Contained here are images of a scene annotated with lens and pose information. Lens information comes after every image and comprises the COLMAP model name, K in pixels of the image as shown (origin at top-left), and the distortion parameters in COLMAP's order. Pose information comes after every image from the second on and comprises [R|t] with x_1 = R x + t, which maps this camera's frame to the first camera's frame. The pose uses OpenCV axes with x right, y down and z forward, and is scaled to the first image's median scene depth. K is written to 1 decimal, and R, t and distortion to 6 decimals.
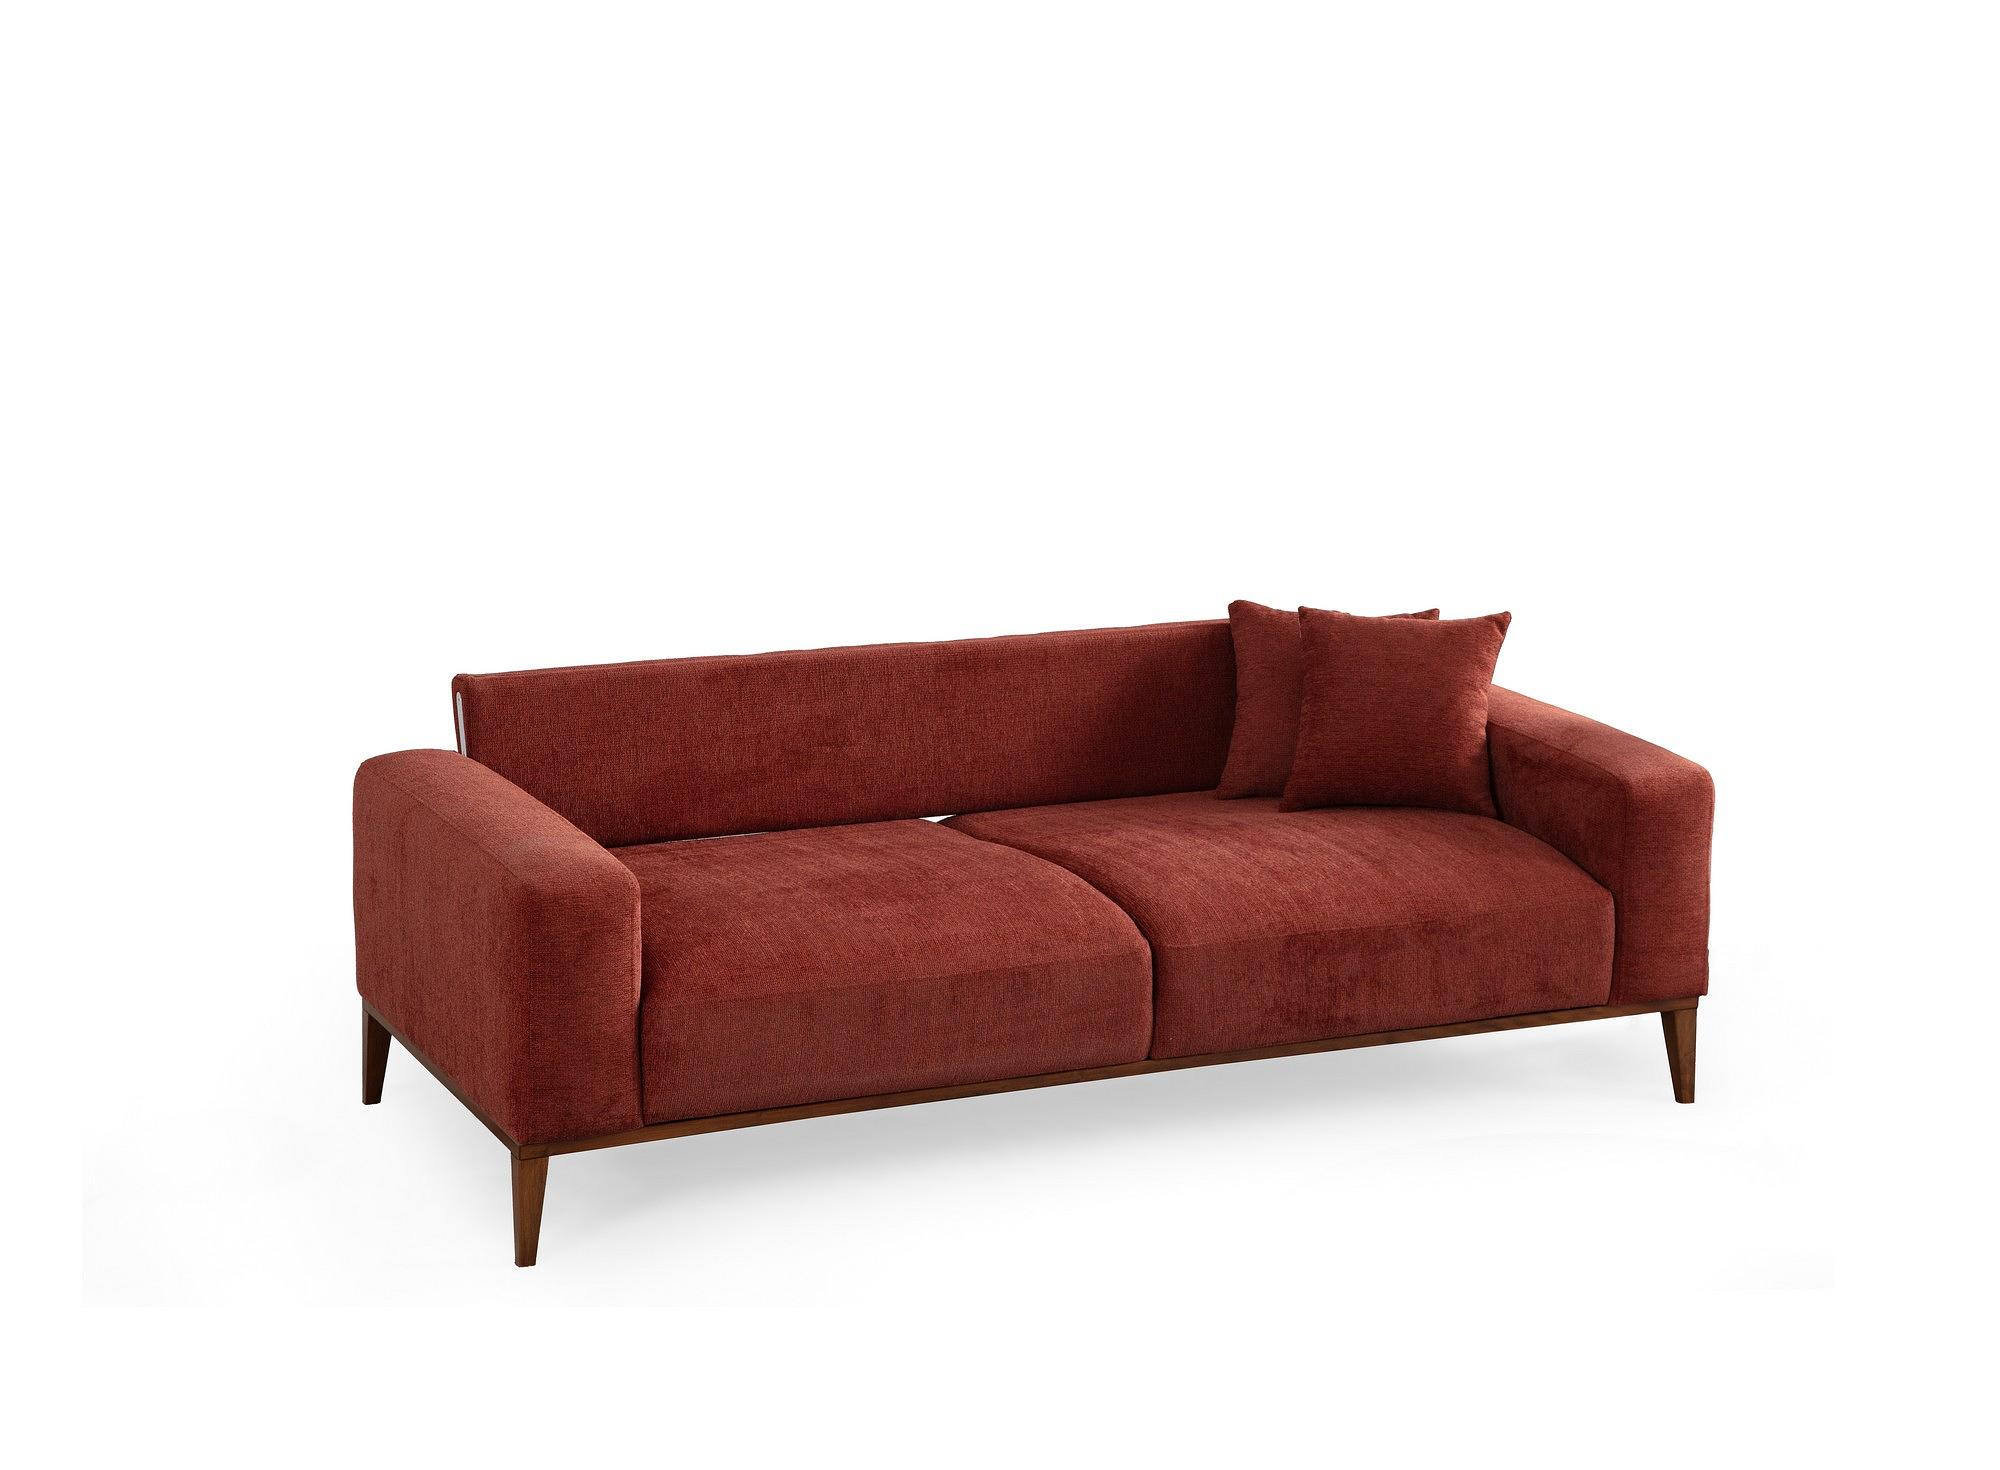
lens RADIAL K [[4093.8, 0, 930.1], [0, 4093.8, 663.4], [0, 0, 1]] dist [0.225842, 0.184977]
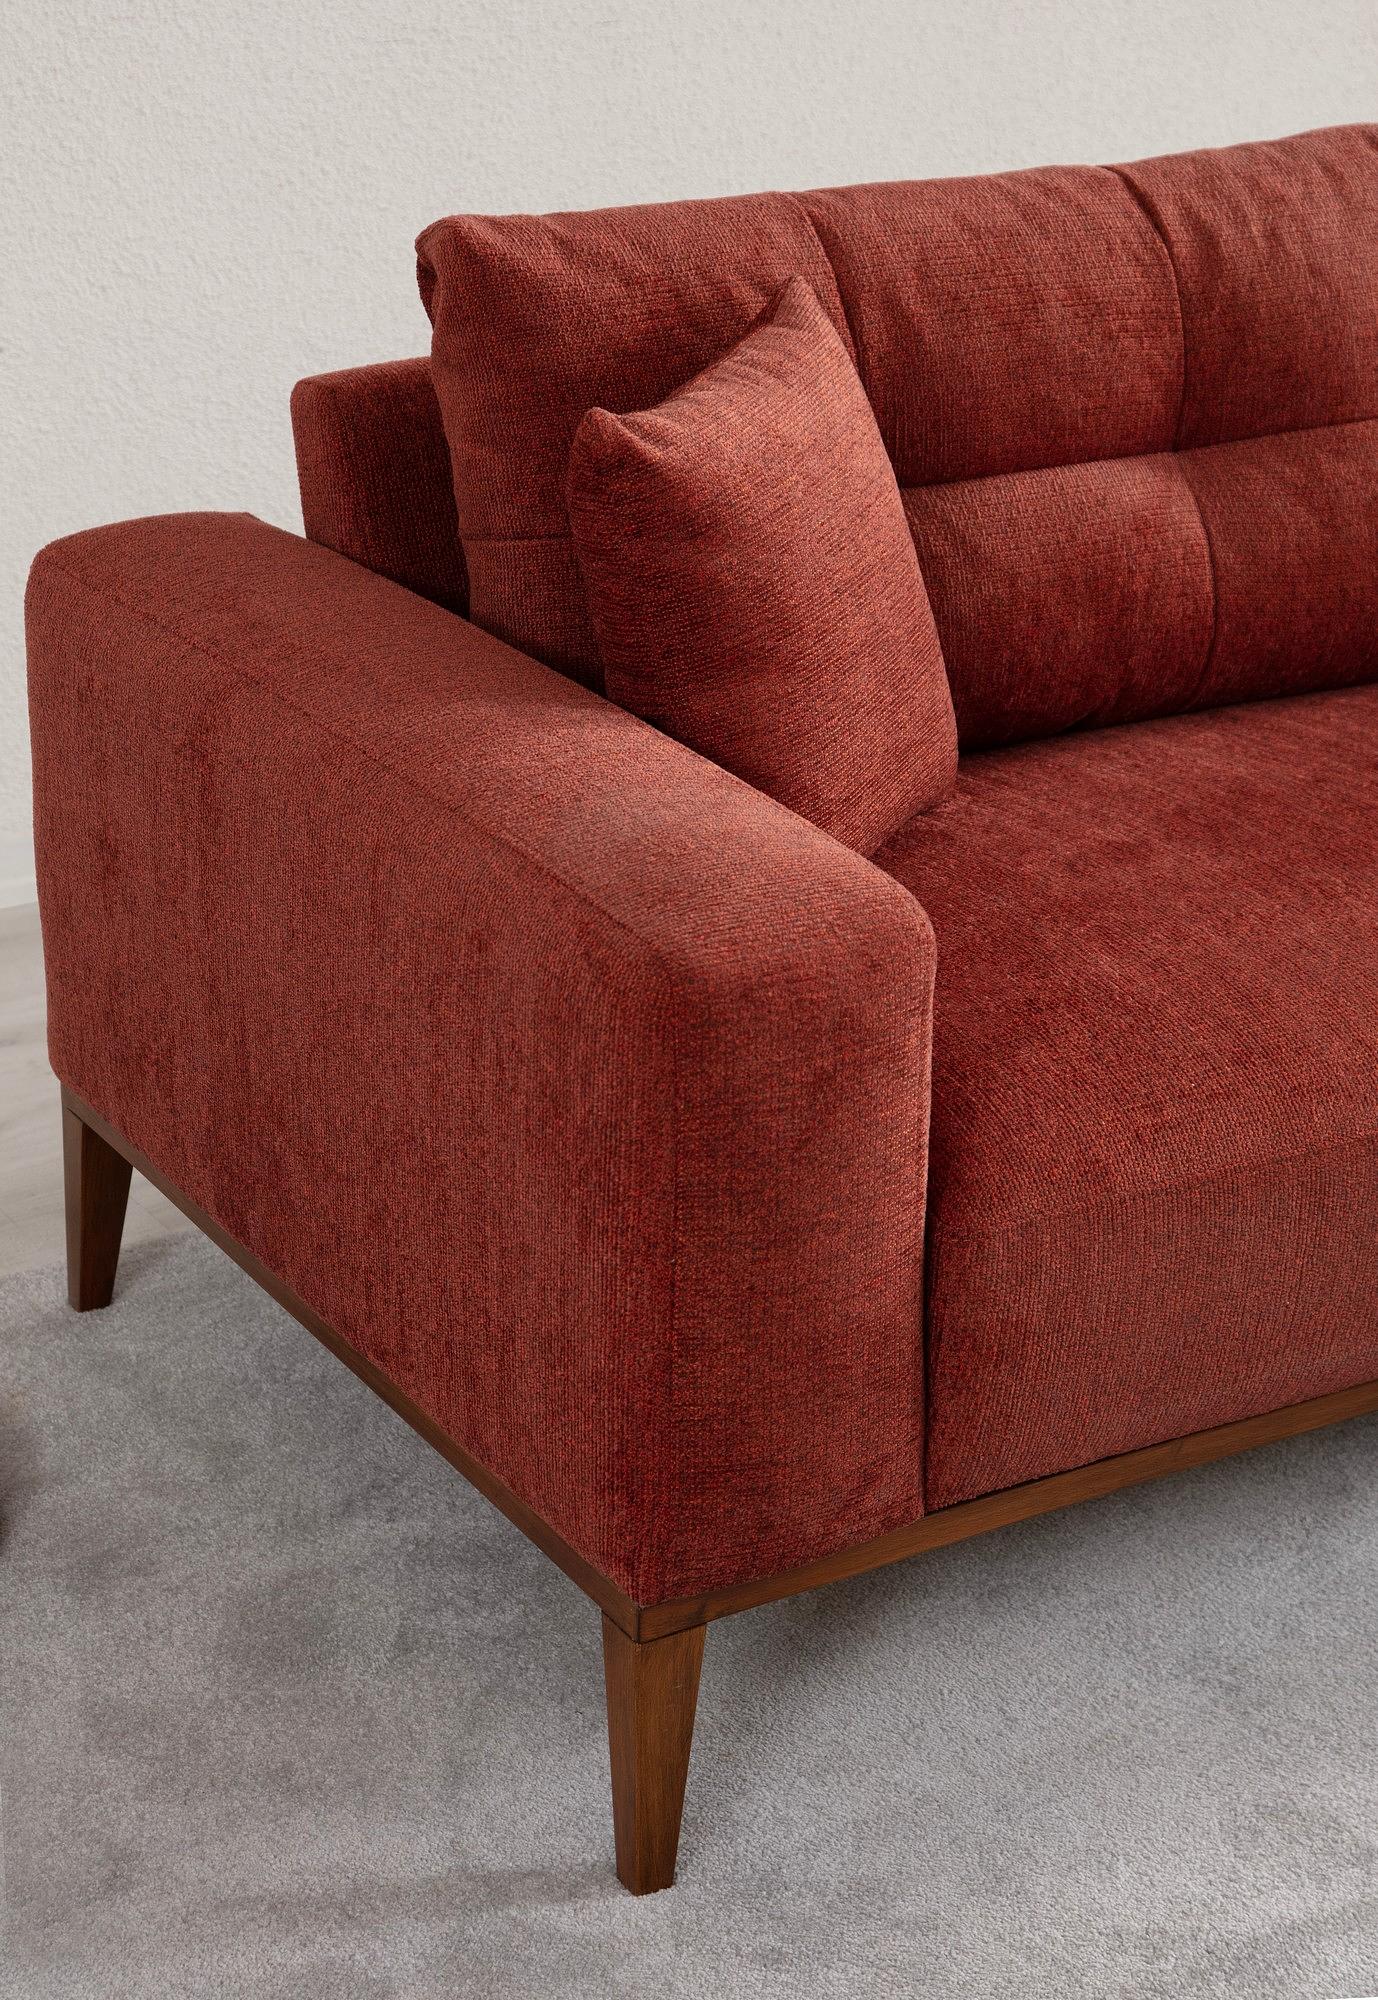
lens RADIAL K [[4261.5, 0, 689.0], [0, 4261.5, 1000.0], [0, 0, 1]] dist [0.164940, 0.134066]
pose [[0.993402, -0.044114, 0.105860, -0.126265], [0.023305, 0.981450, 0.190296, -0.012814], [-0.112291, -0.186573, 0.976003, 0.584545]]
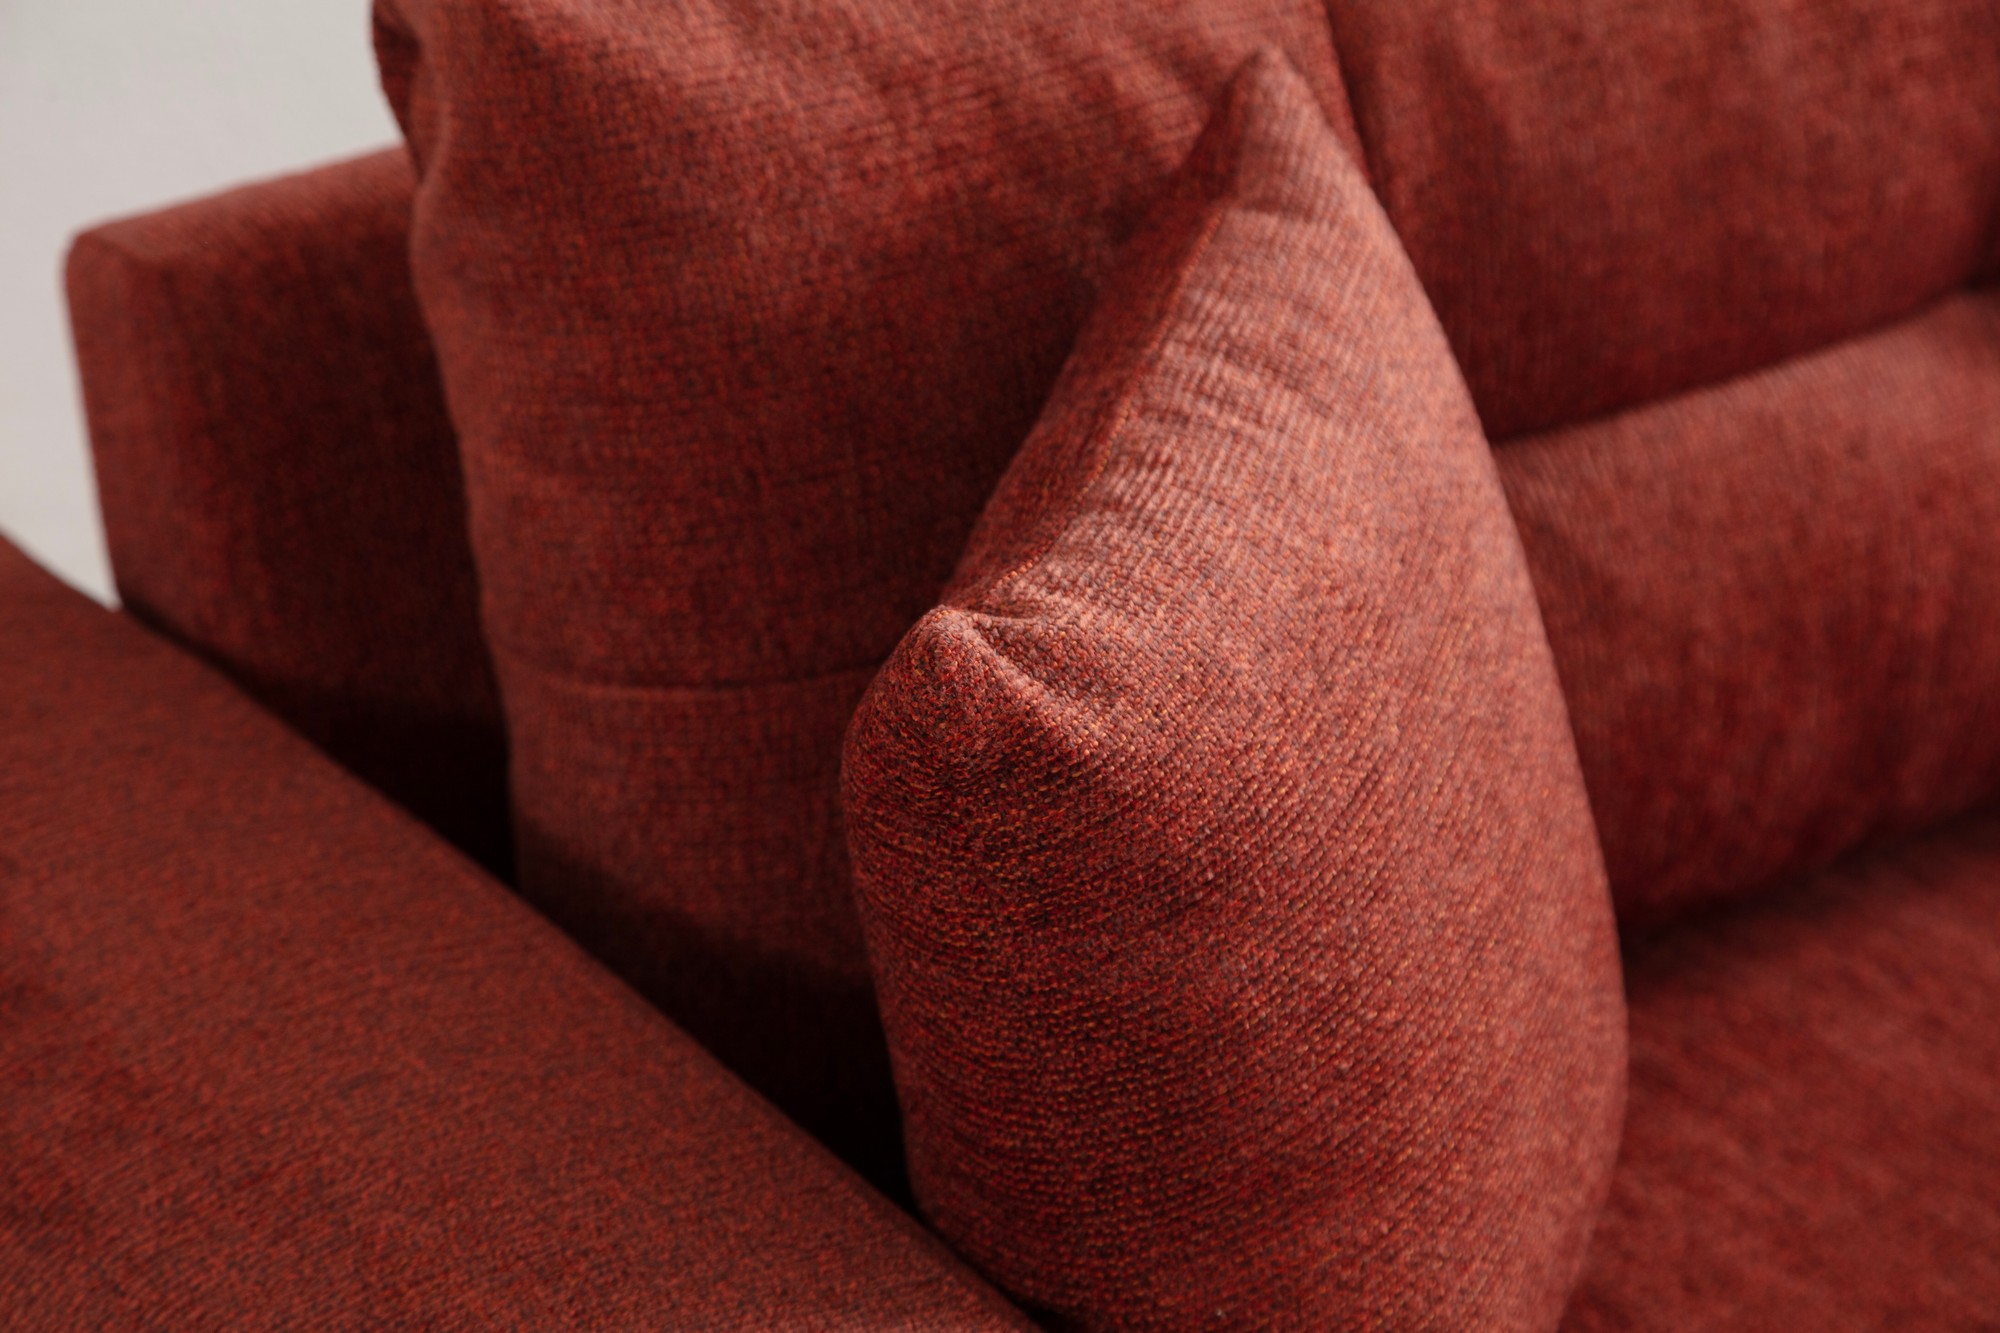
lens RADIAL K [[5125.2, 0, 1000.0], [0, 5125.2, 666.5], [0, 0, 1]] dist [0.417483, 0.058743]
pose [[0.973633, -0.081666, 0.213002, -0.127888], [0.010307, 0.948518, 0.316556, -0.048656], [-0.227888, -0.306014, 0.924350, 0.810867]]
